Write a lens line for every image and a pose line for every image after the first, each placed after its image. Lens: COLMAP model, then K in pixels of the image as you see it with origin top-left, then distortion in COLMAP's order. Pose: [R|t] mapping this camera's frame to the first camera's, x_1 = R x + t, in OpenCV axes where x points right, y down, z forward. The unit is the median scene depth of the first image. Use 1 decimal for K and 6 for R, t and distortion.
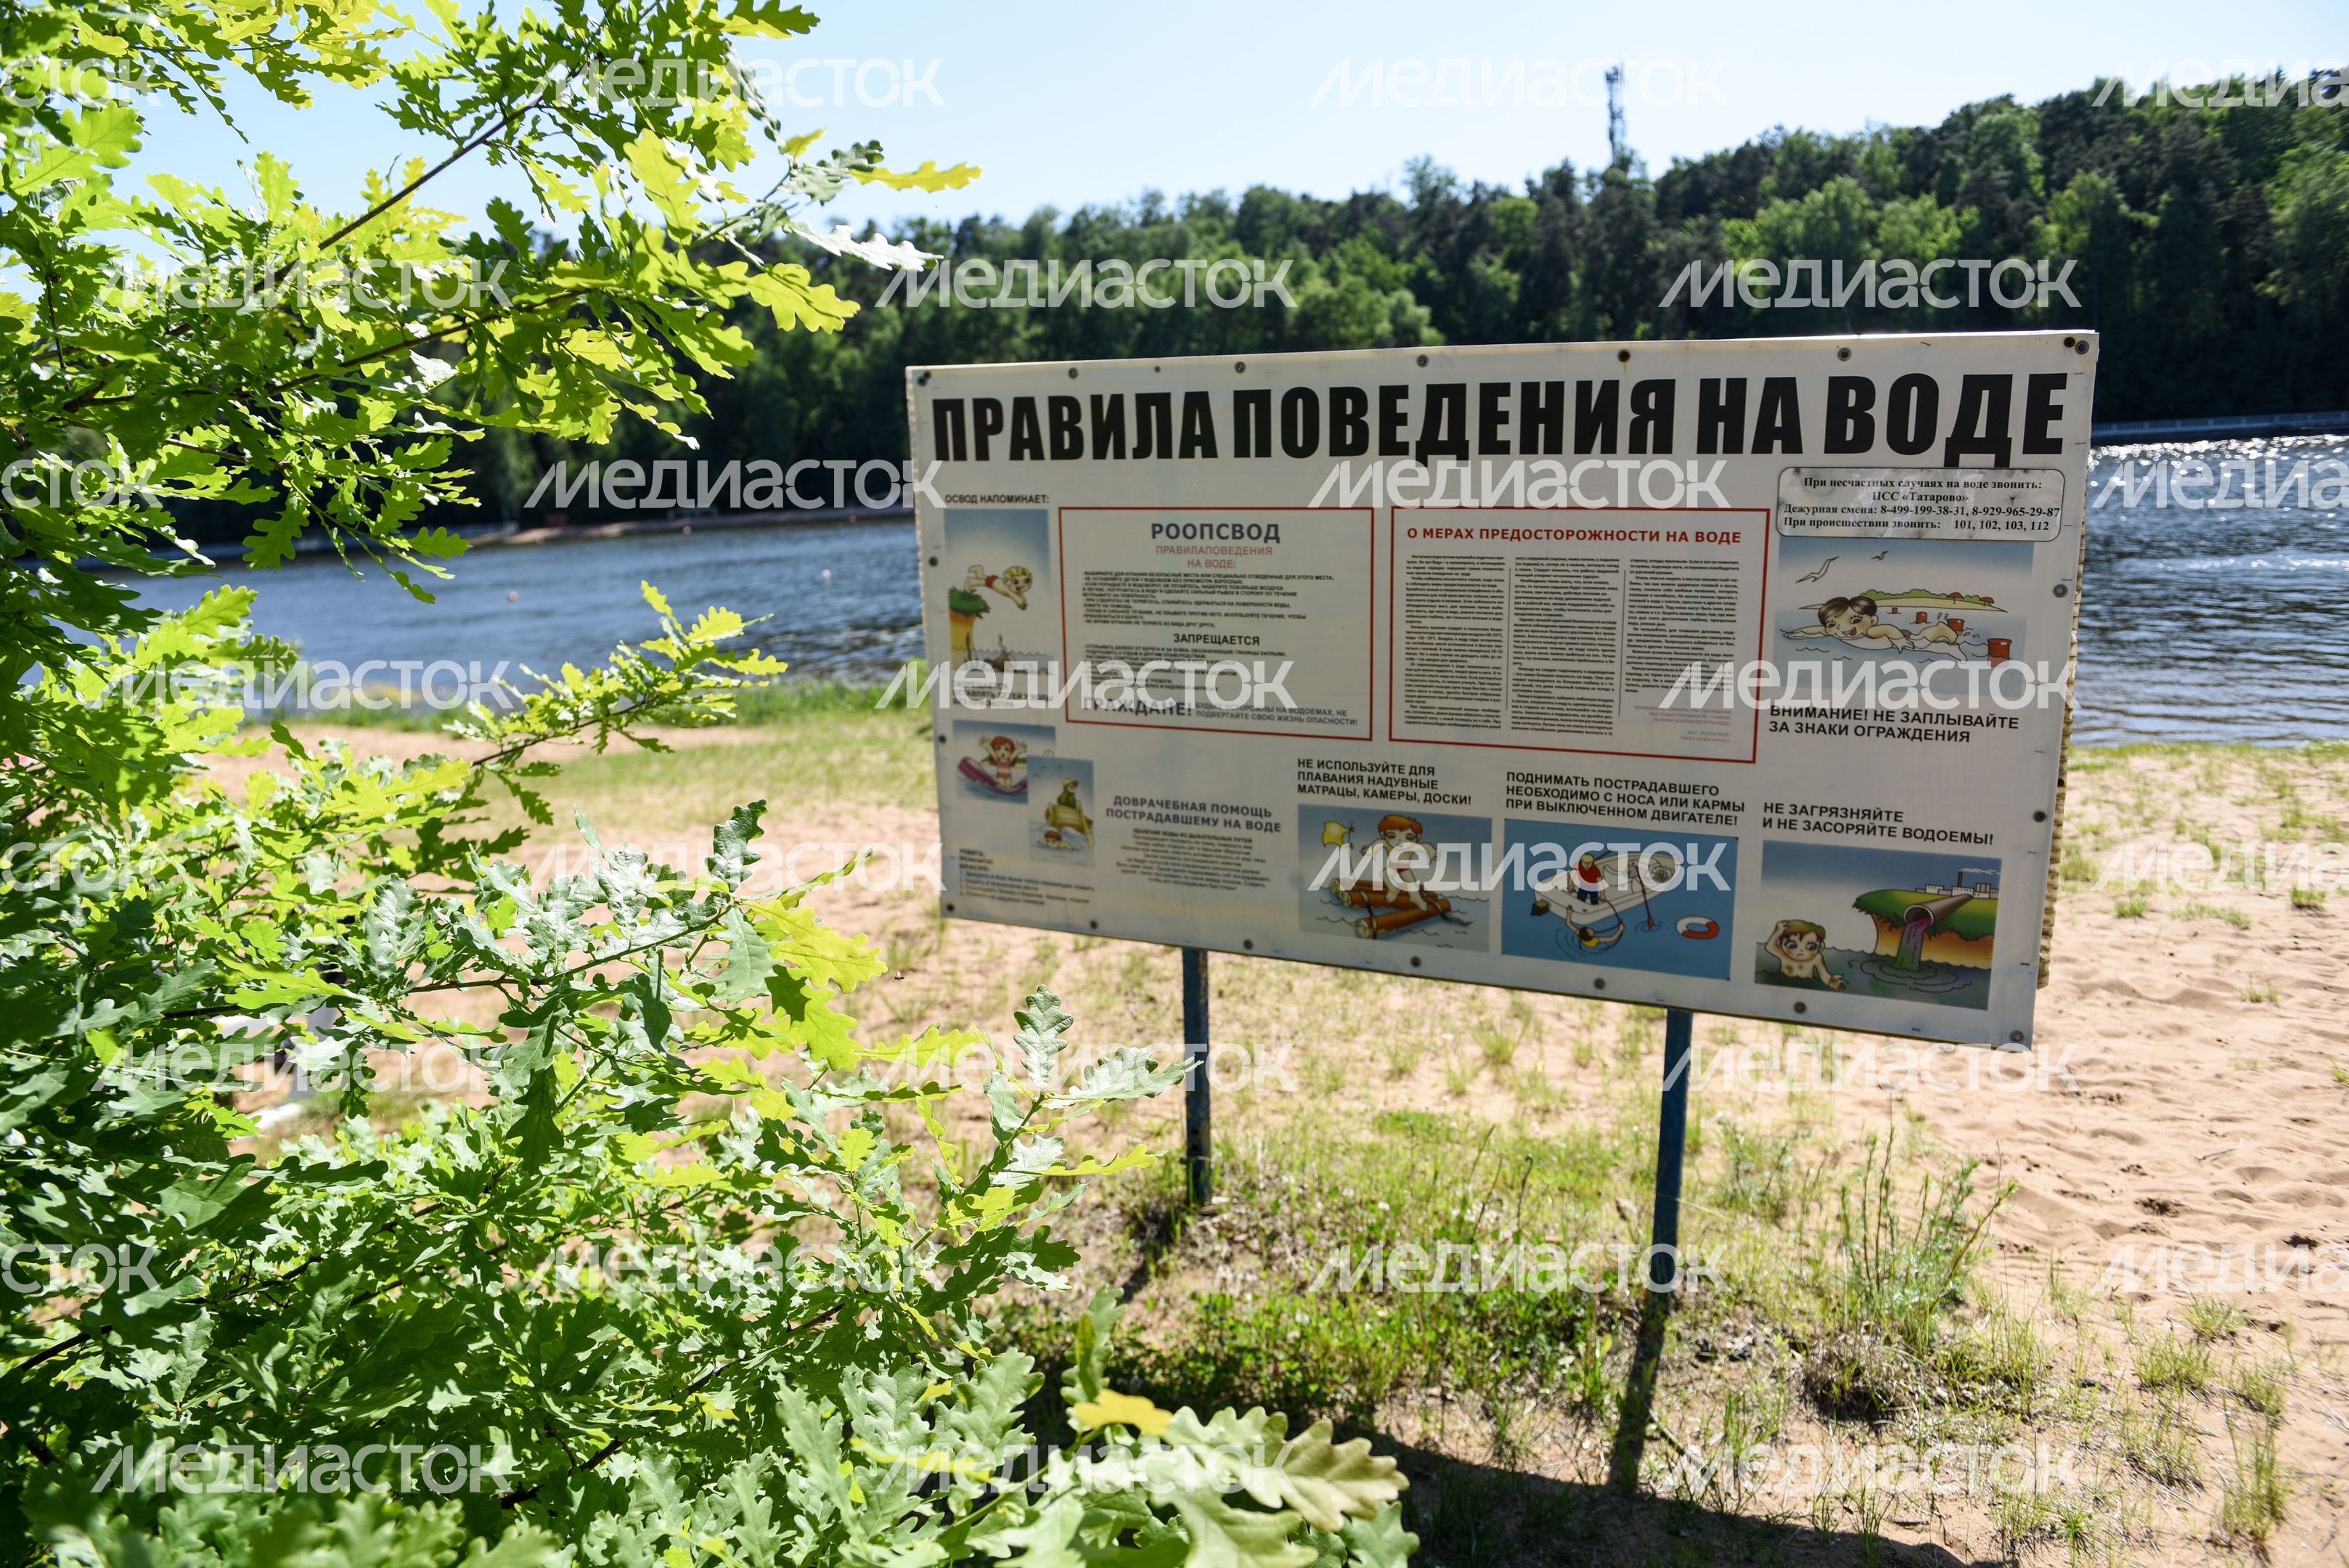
lens RADIAL K [[1519.2, 0, 1097.7], [0, 1519.2, 788.4], [0, 0, 1]] dist [-0.000869, -0.014673]
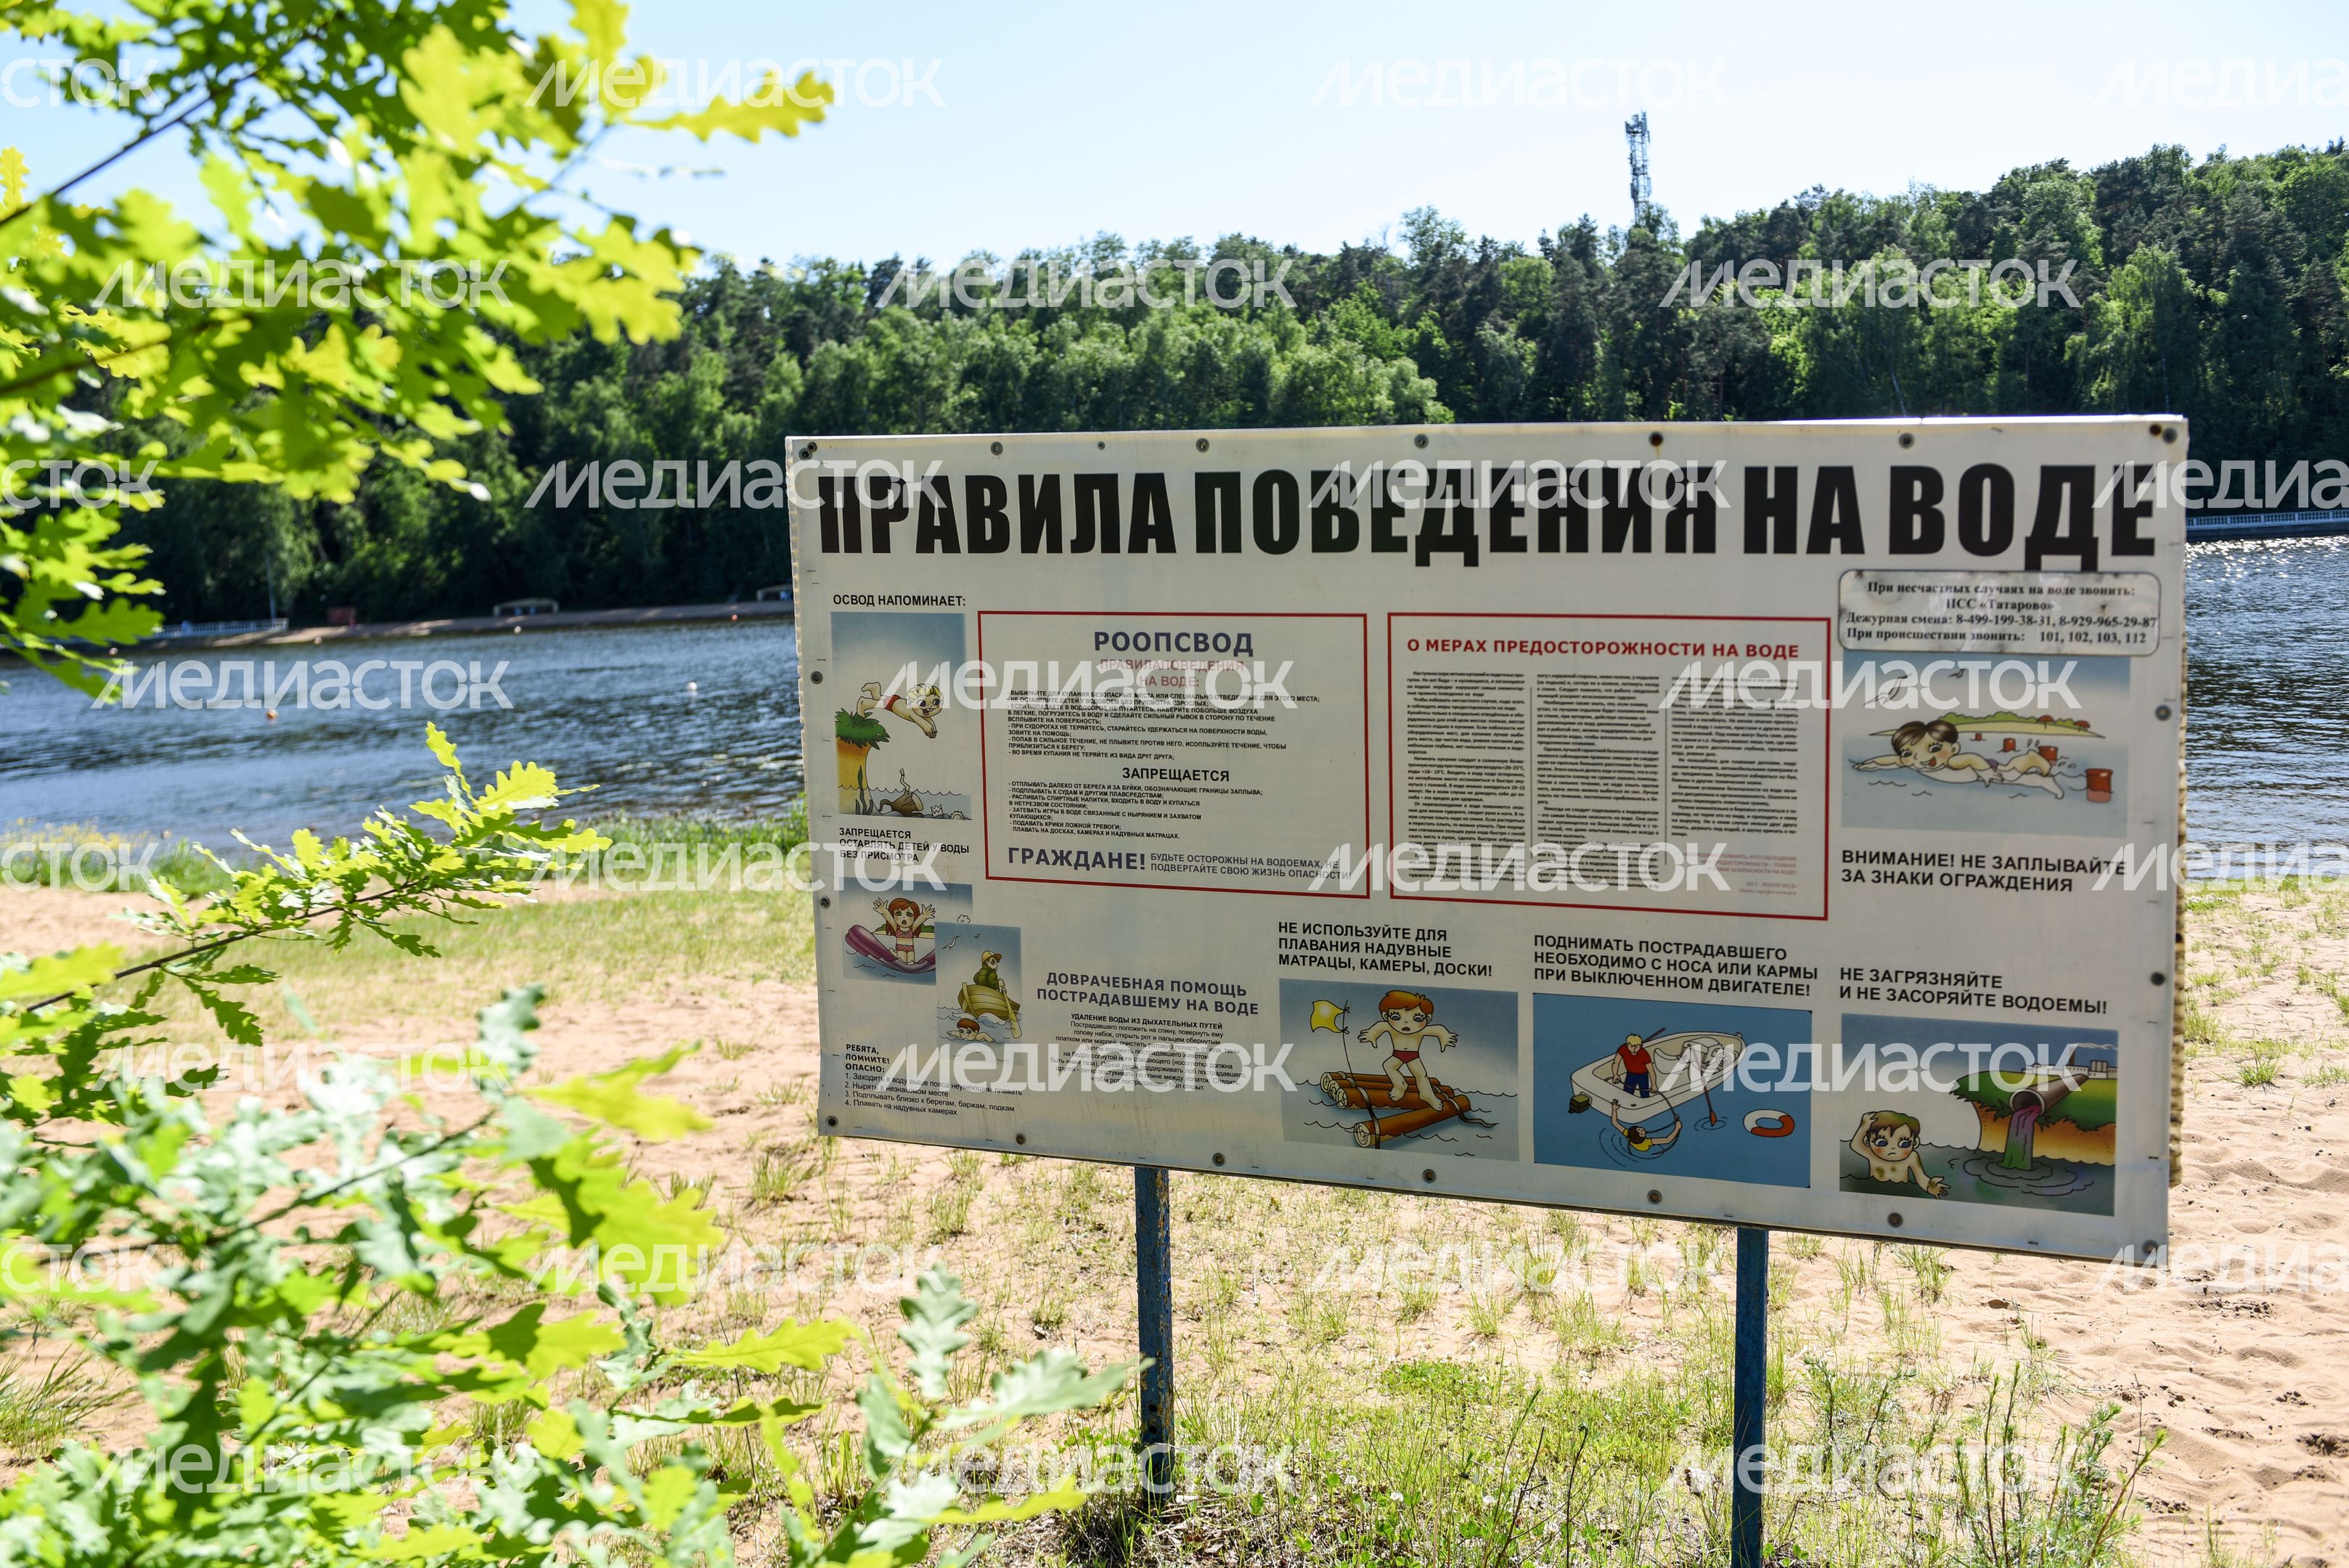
lens RADIAL K [[2140.6, 0, 1174.5], [0, 2140.6, 784.0], [0, 0, 1]] dist [0.029395, -0.004118]
pose [[0.994536, 0.002964, 0.104354, -0.045212], [0.009340, 0.993062, -0.117220, 0.044121], [-0.103978, 0.117554, 0.987608, -0.132063]]
